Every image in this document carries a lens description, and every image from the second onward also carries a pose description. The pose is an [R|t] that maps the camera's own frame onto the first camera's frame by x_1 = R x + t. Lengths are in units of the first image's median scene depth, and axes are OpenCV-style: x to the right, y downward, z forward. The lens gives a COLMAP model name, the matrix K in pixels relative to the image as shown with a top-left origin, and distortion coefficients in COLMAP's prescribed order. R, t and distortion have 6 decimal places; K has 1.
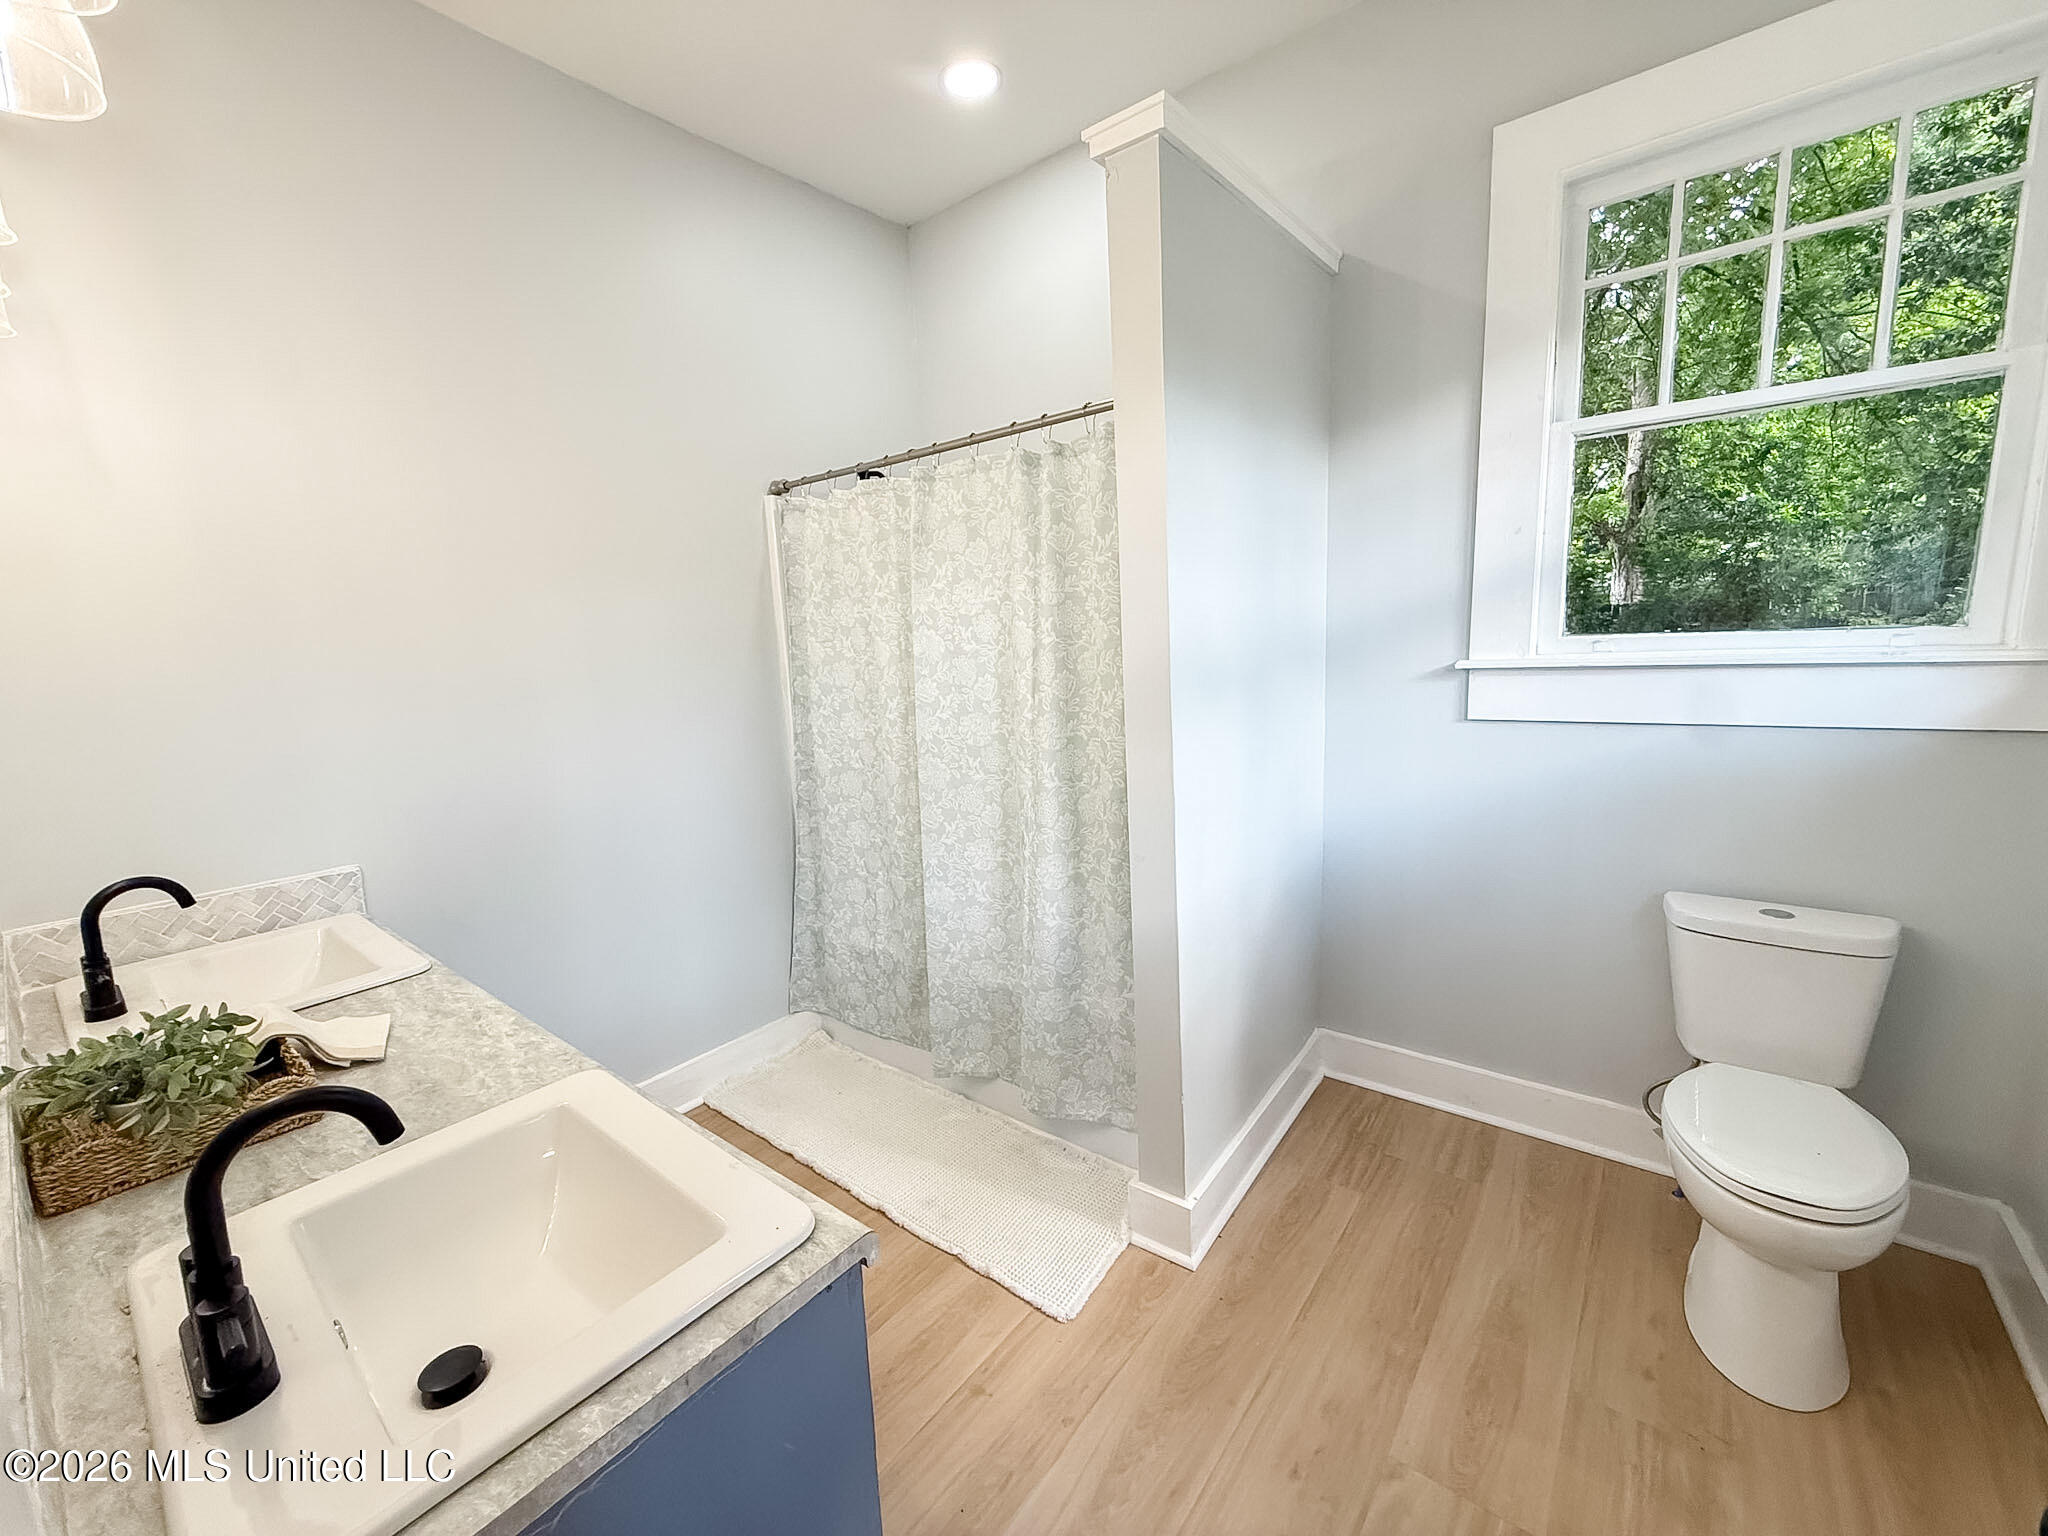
lens RADIAL K [[834.5, 0, 1024.0], [0, 834.5, 768.0], [0, 0, 1]] dist [0.002251, 0.000185]
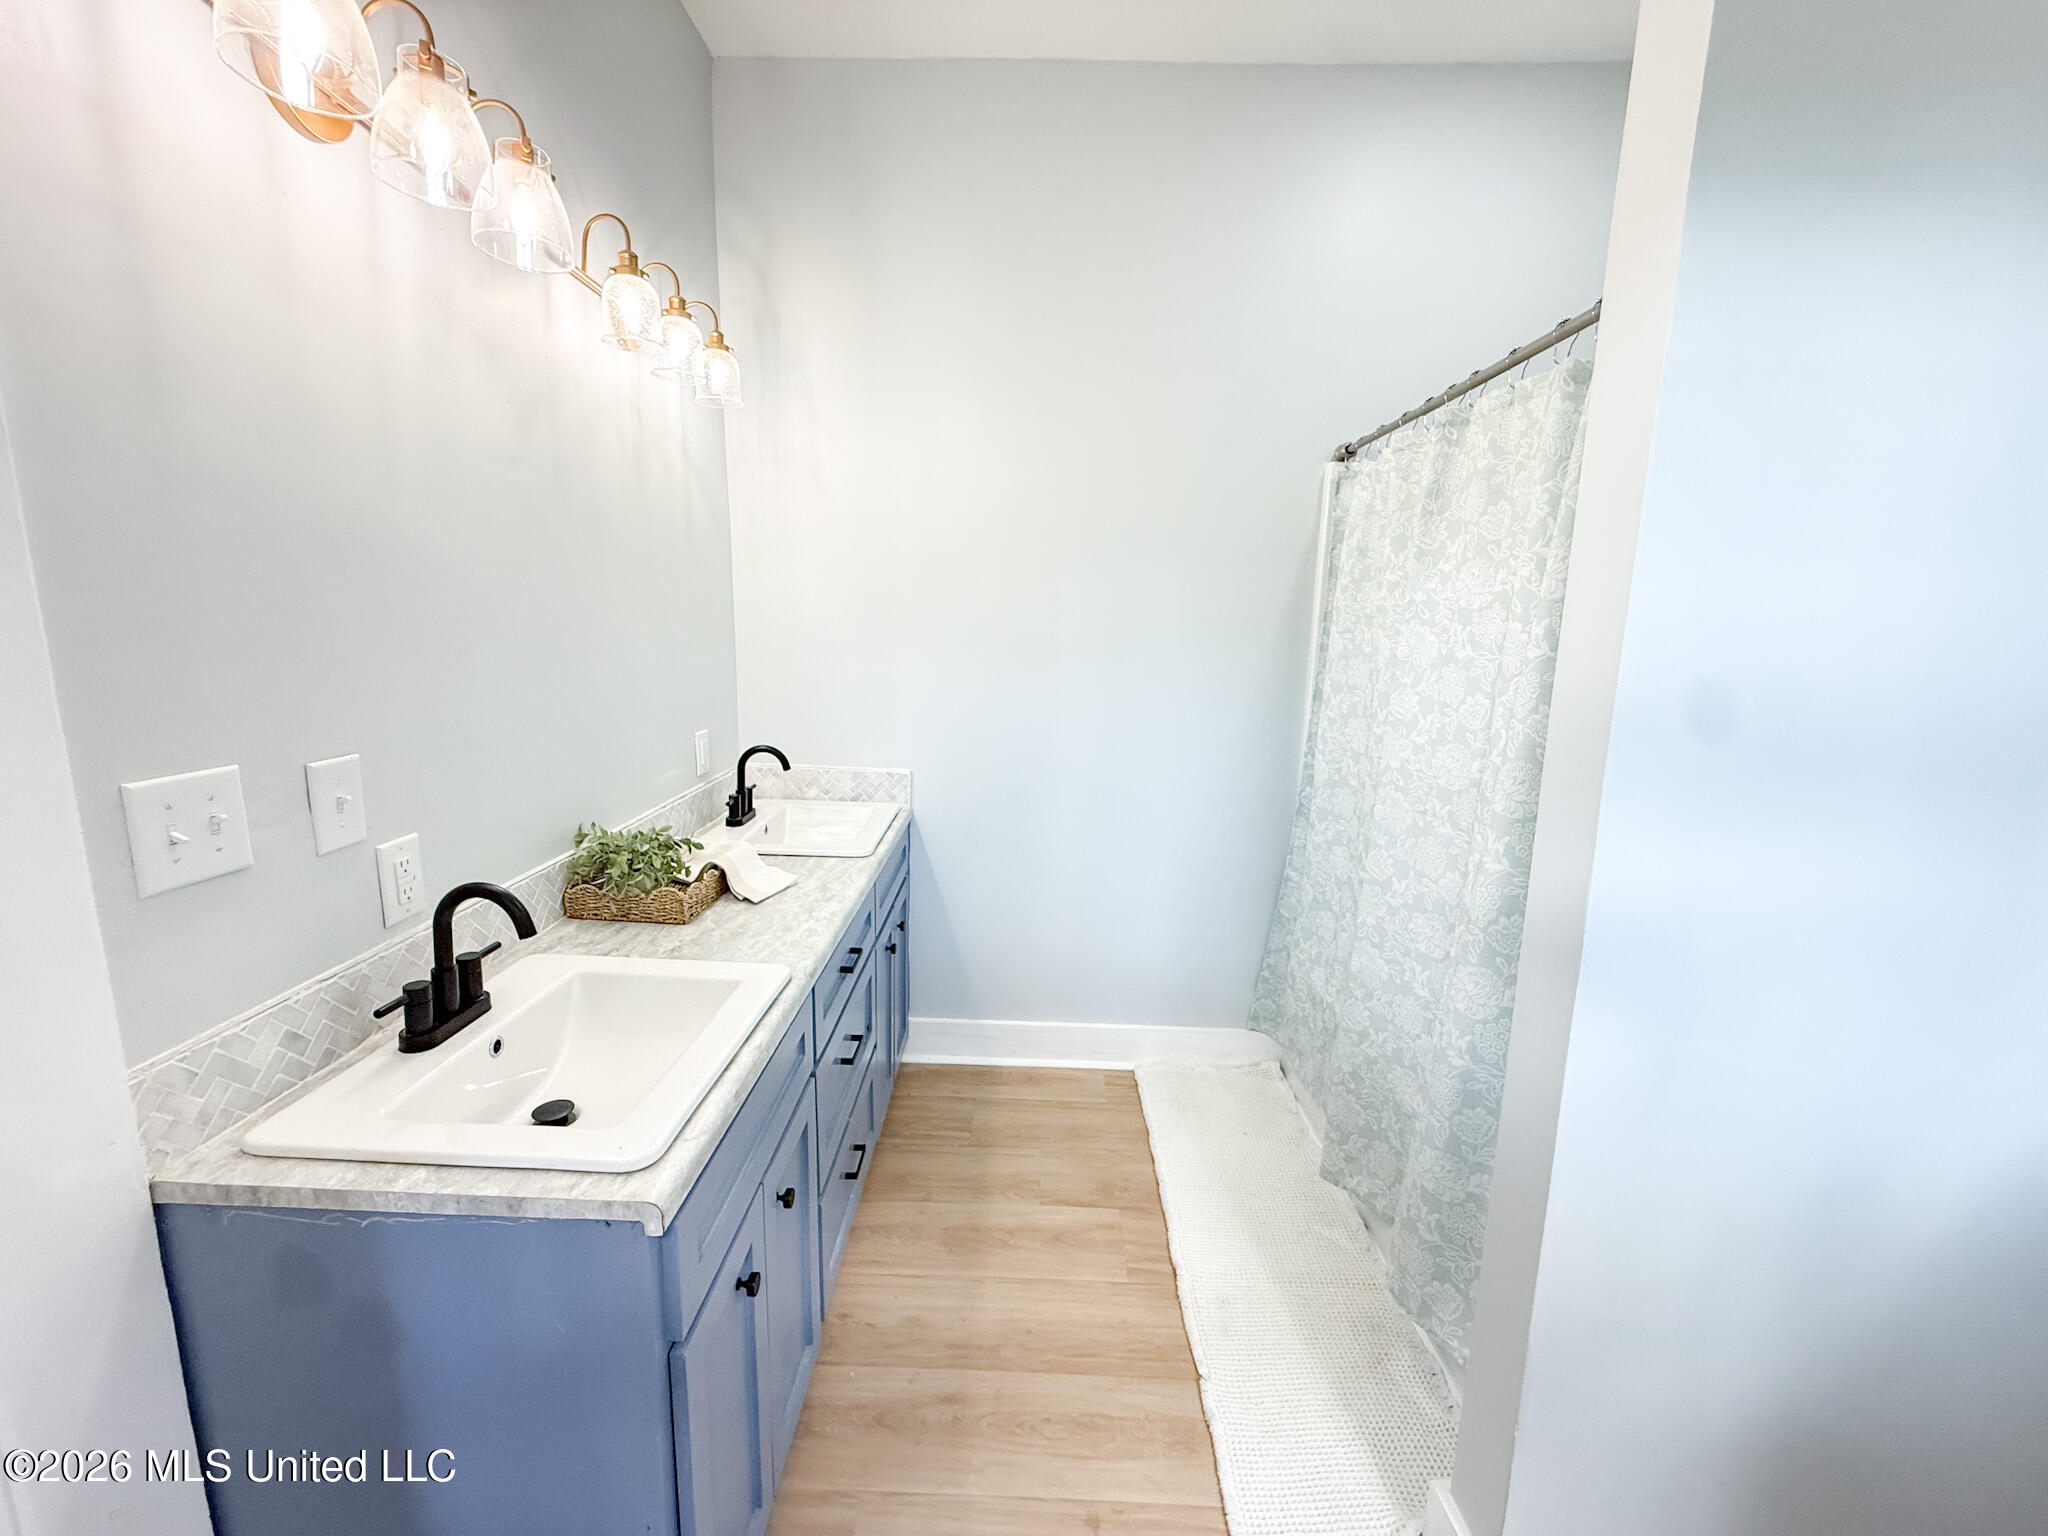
lens RADIAL K [[832.8, 0, 1024.0], [0, 832.8, 768.0], [0, 0, 1]] dist [0.000385, -0.000310]
pose [[0.595529, 0.201686, -0.777604, 0.292356], [-0.182854, 0.976594, 0.113260, -0.060123], [0.782247, 0.074738, 0.618469, 0.263890]]
